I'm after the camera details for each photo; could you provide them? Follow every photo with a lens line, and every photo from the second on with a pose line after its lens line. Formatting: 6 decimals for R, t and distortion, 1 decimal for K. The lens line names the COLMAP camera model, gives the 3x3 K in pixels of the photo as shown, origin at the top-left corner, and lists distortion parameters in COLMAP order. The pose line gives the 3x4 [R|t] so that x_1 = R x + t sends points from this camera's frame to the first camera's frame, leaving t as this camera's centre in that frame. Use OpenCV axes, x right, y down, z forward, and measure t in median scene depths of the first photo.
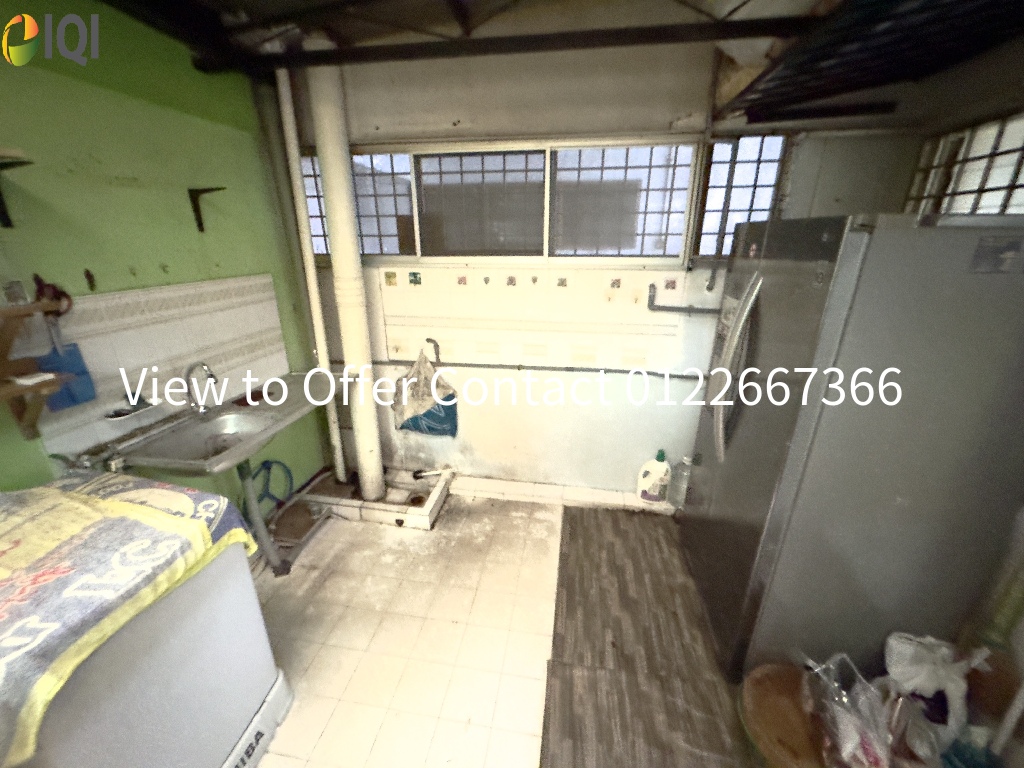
lens RADIAL K [[412.0, 0, 507.8], [0, 412.0, 383.6], [0, 0, 1]] dist [-0.001790, -0.000135]
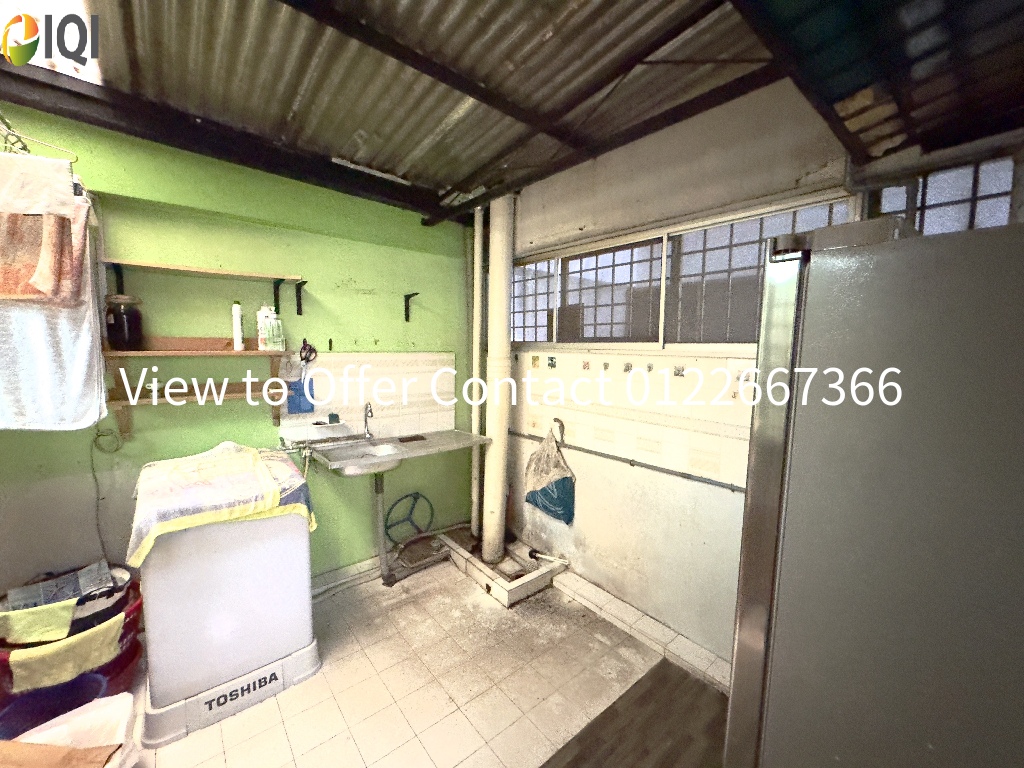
lens RADIAL K [[412.0, 0, 511.0], [0, 412.0, 383.3], [0, 0, 1]] dist [-0.001790, -0.000135]
pose [[0.752464, 0.073898, -0.654475, 0.416070], [-0.237446, 0.957301, -0.164905, 0.005506], [0.614343, 0.279487, 0.737881, 0.139549]]
